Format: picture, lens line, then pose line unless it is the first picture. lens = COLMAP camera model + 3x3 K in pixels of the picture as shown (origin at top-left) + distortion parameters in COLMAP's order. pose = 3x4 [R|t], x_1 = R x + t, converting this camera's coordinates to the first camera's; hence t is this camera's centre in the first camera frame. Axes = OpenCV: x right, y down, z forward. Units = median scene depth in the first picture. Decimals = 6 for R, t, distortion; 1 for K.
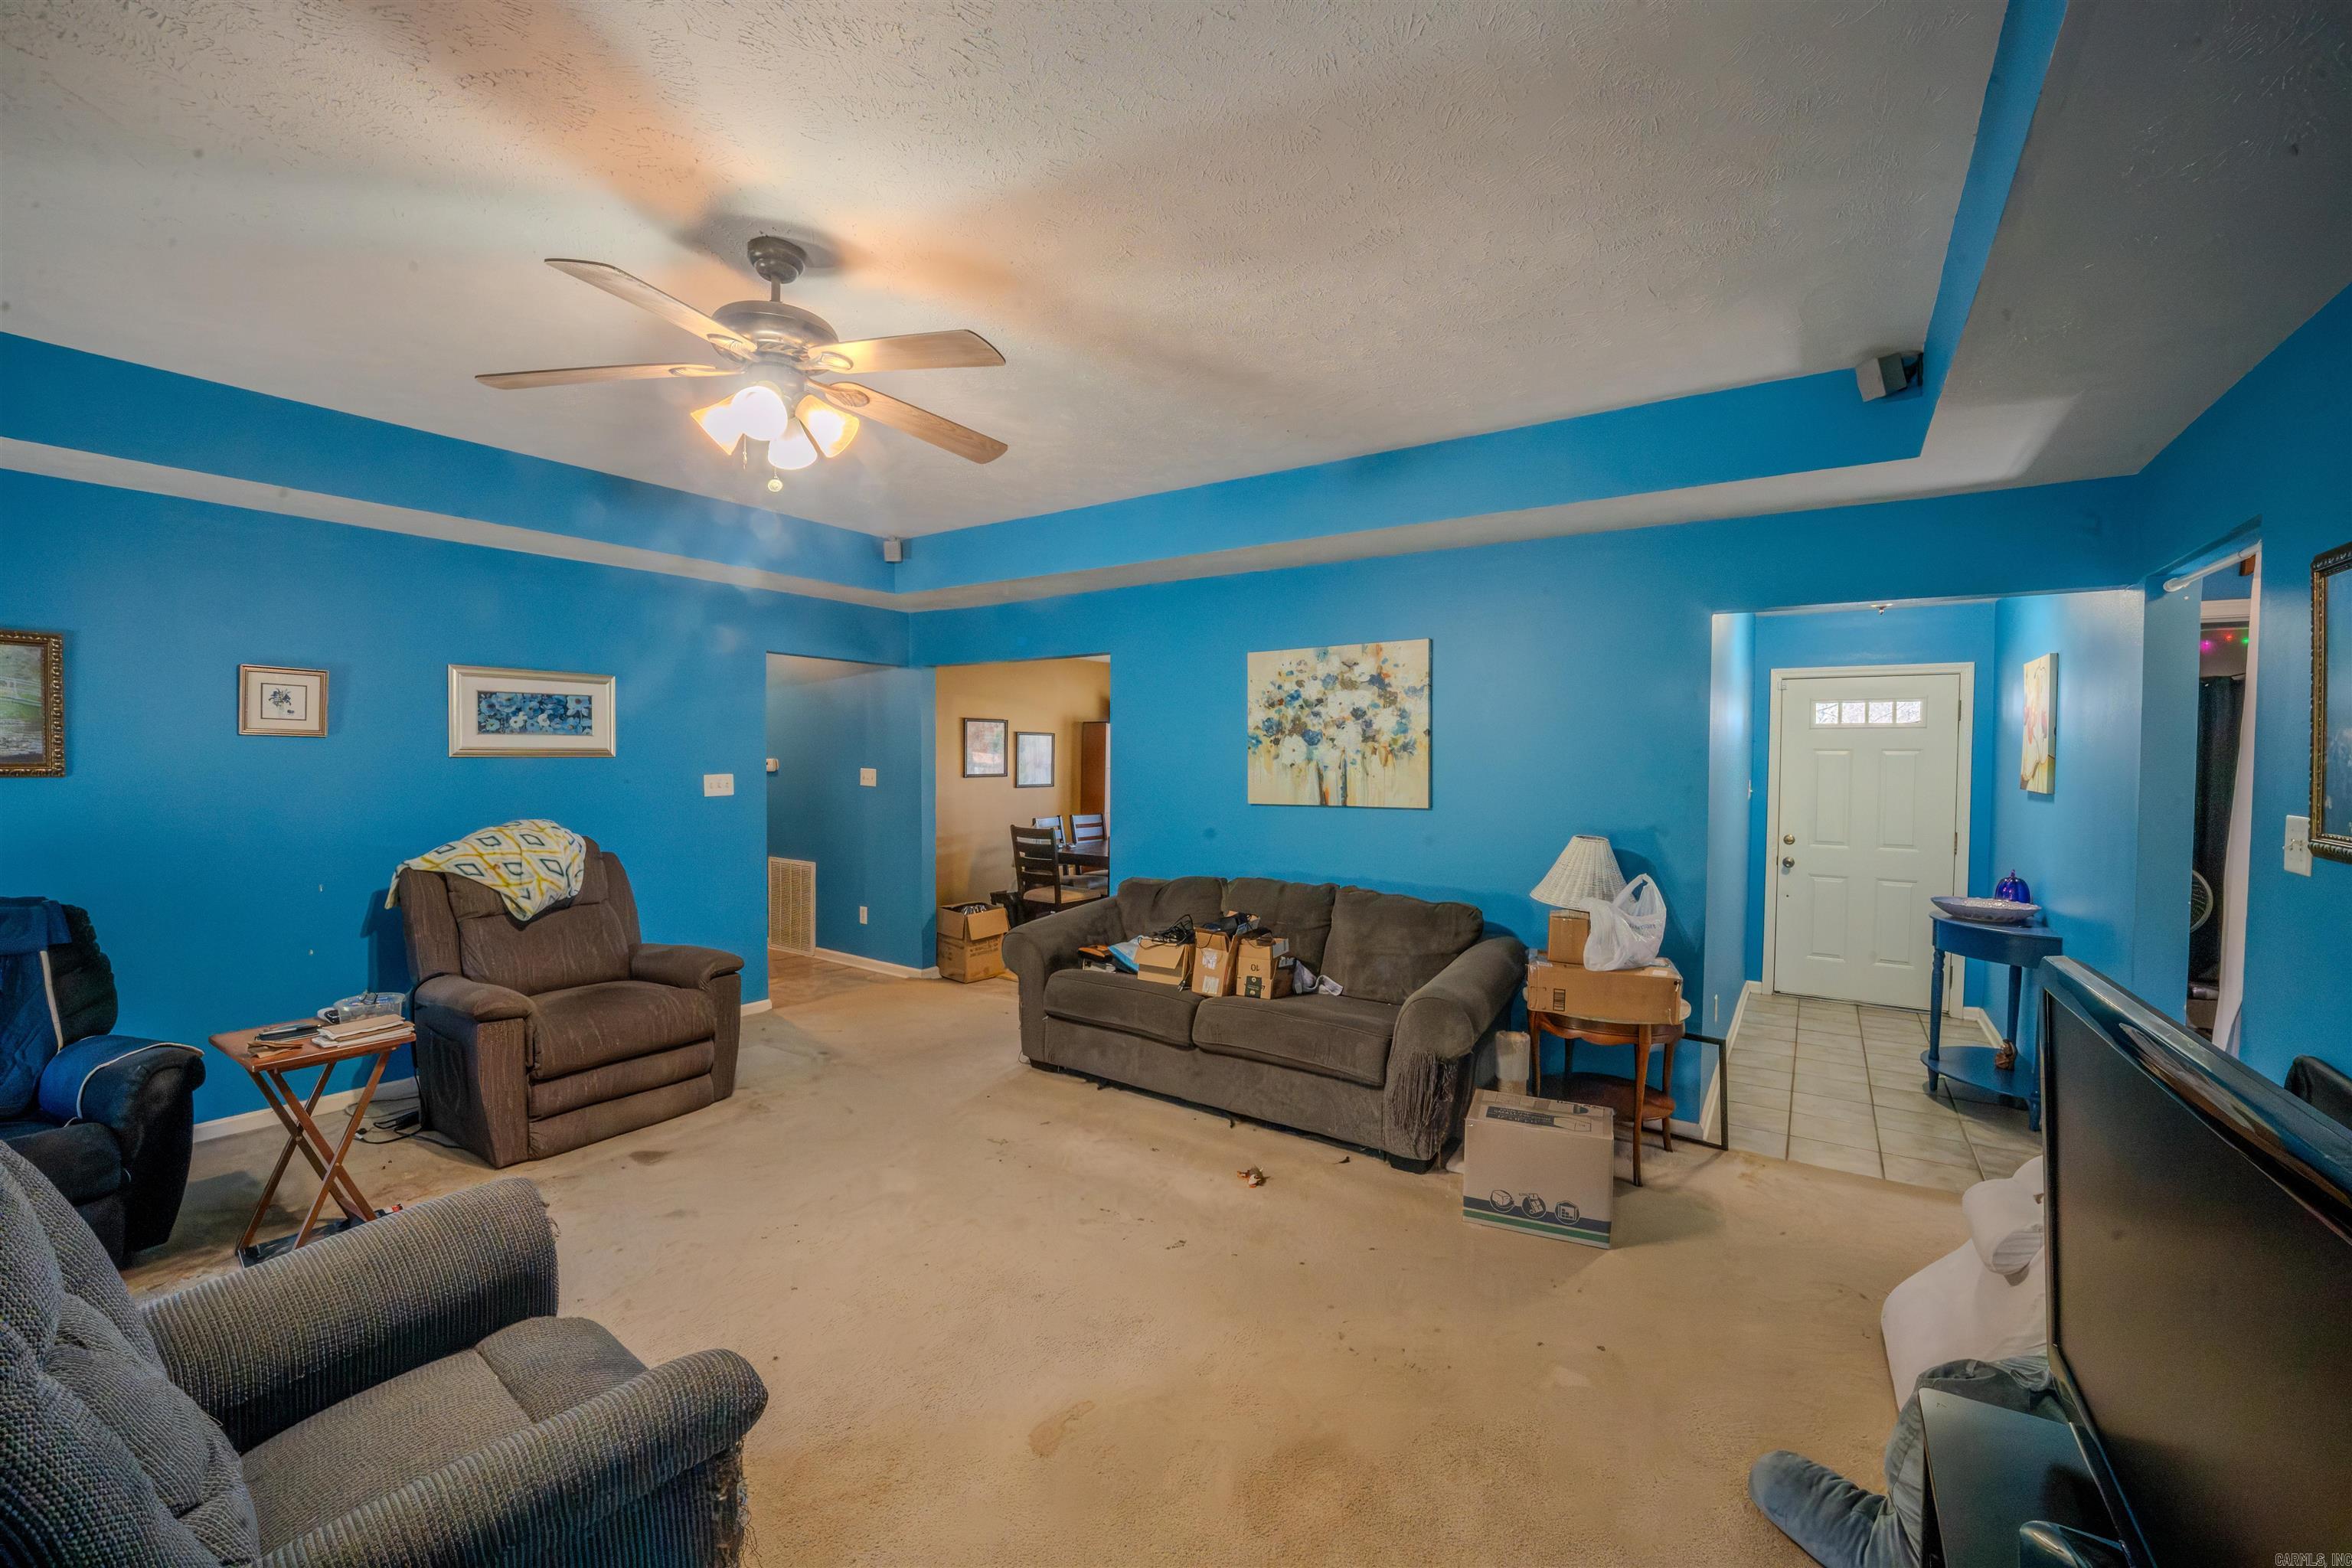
lens RADIAL K [[952.7, 0, 1176.0], [0, 952.7, 784.0], [0, 0, 1]] dist [-0.025651, -0.000065]
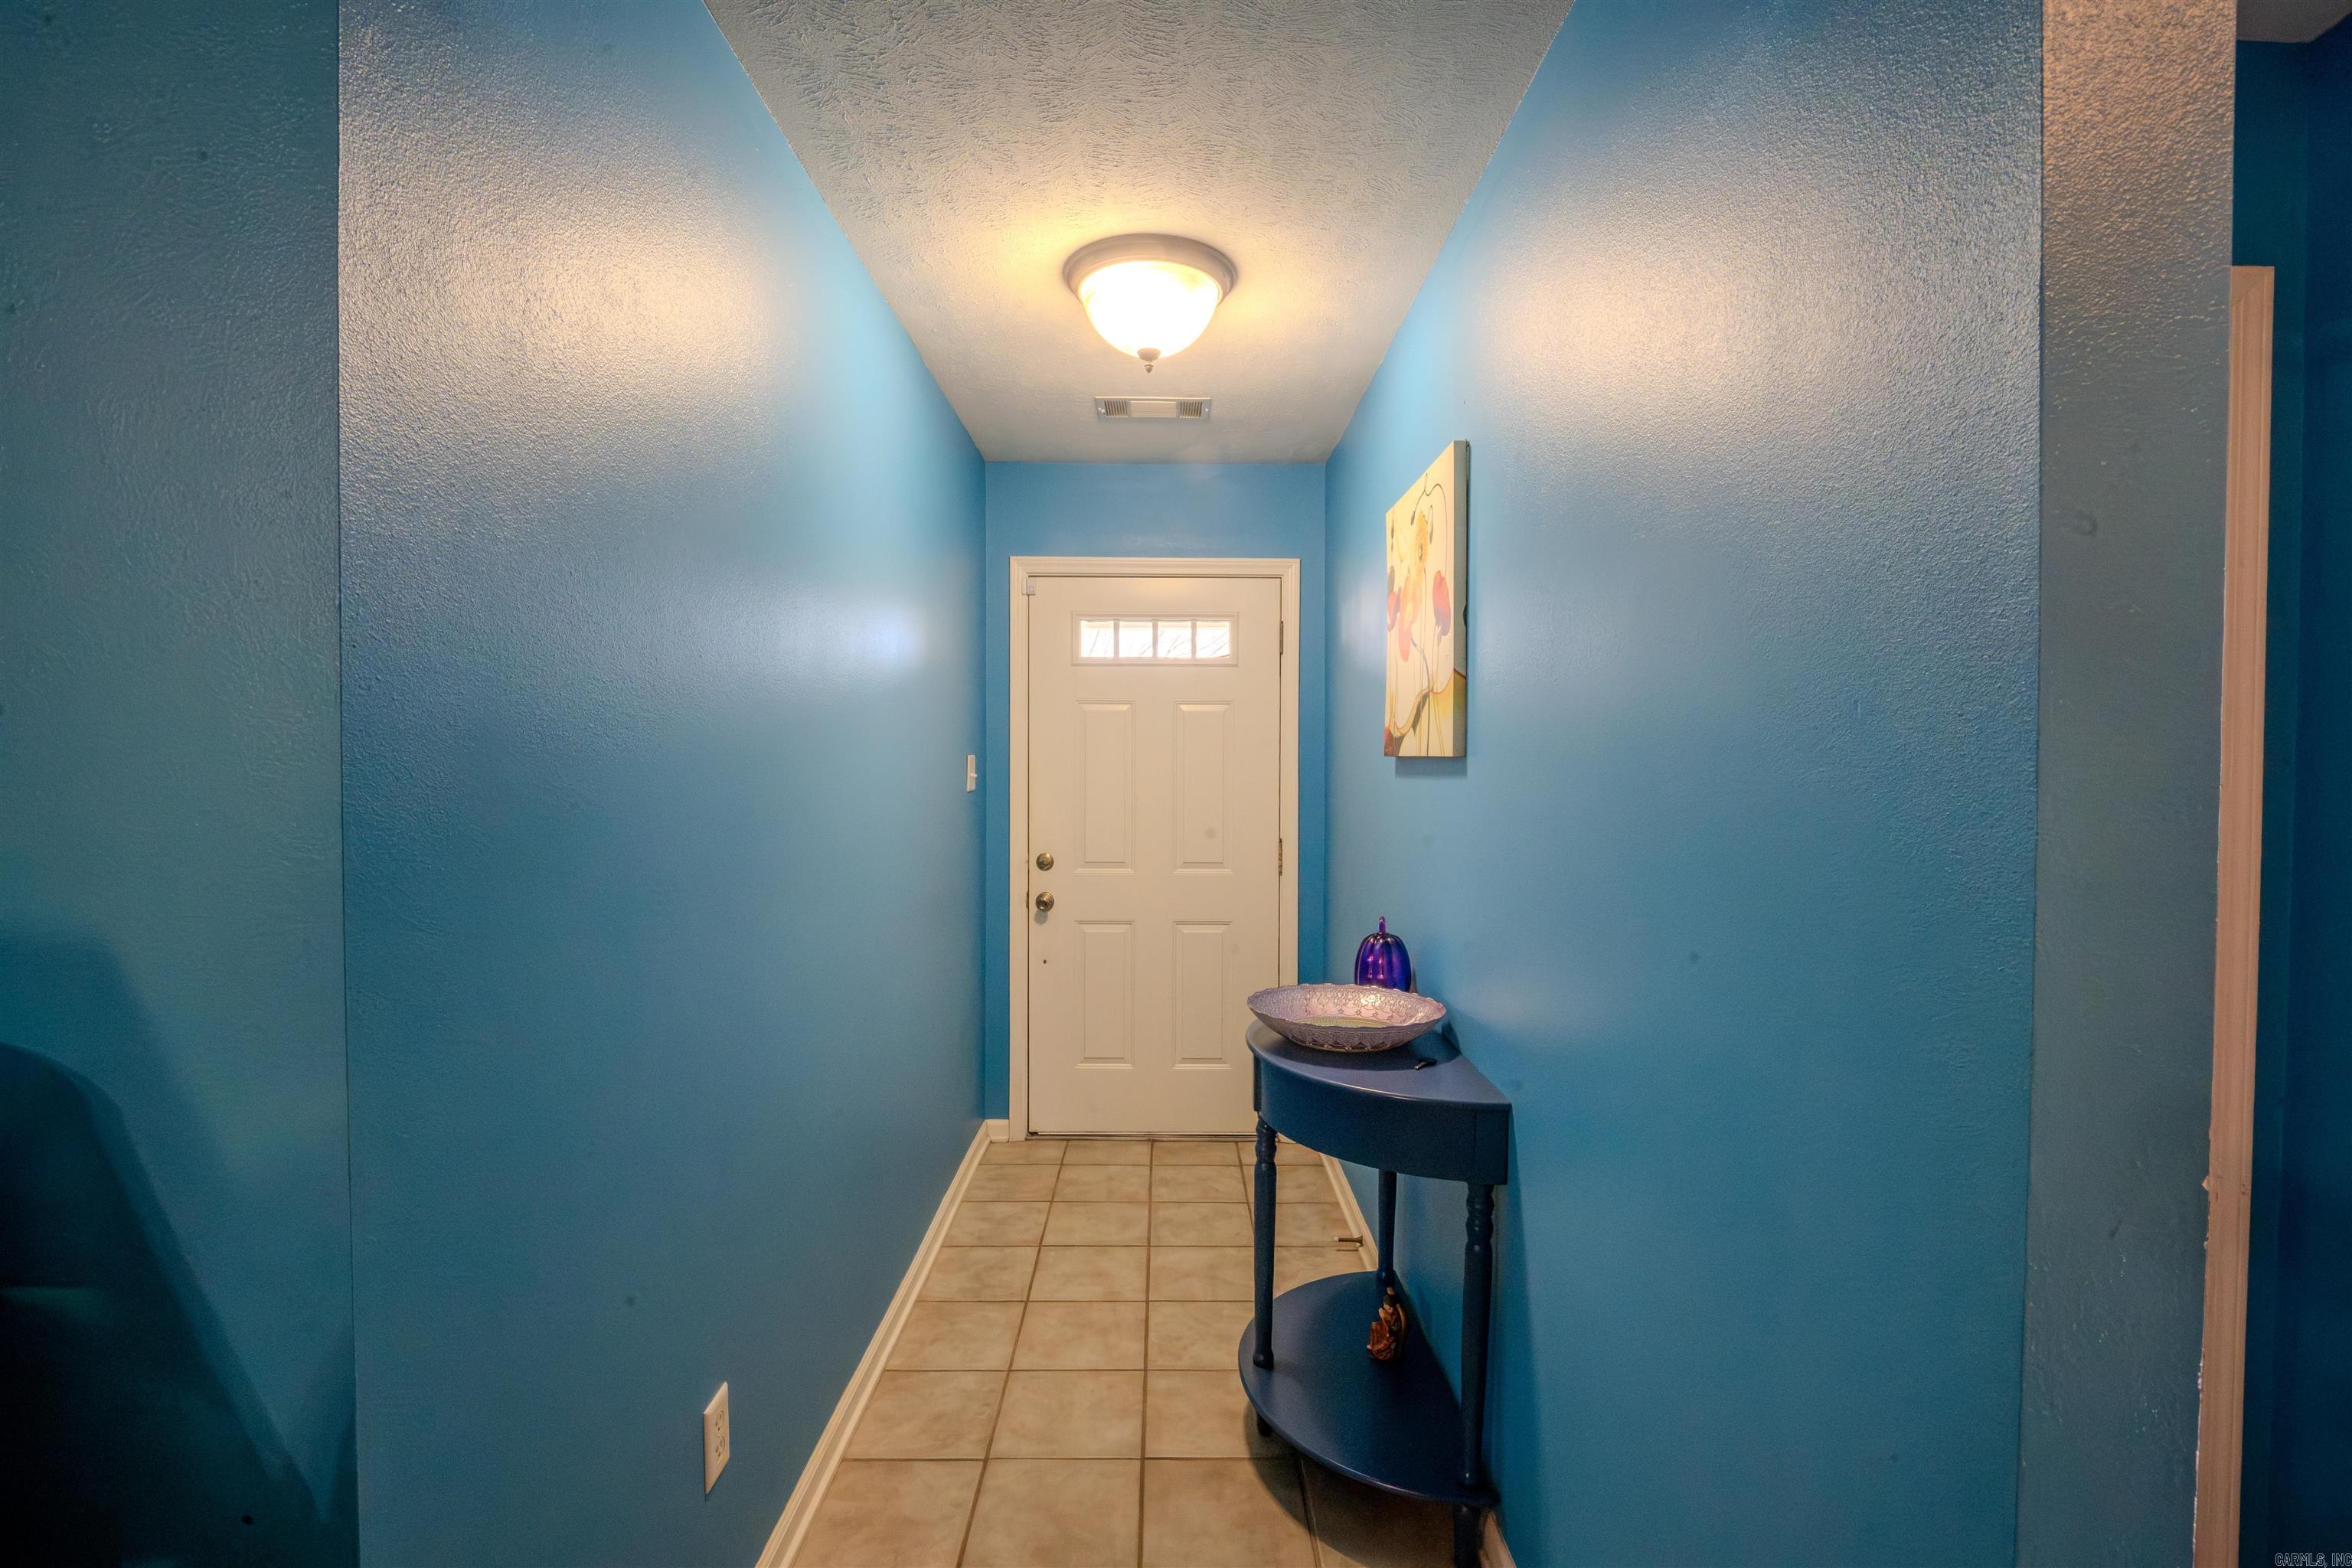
lens RADIAL K [[1089.0, 0, 1176.0], [0, 1089.0, 784.0], [0, 0, 1]] dist [-0.000032, 0.007610]
pose [[0.817512, -0.013011, 0.575764, 0.378651], [0.016626, 0.999861, -0.001013, 0.016025], [-0.575671, 0.010401, 0.817615, 0.468601]]
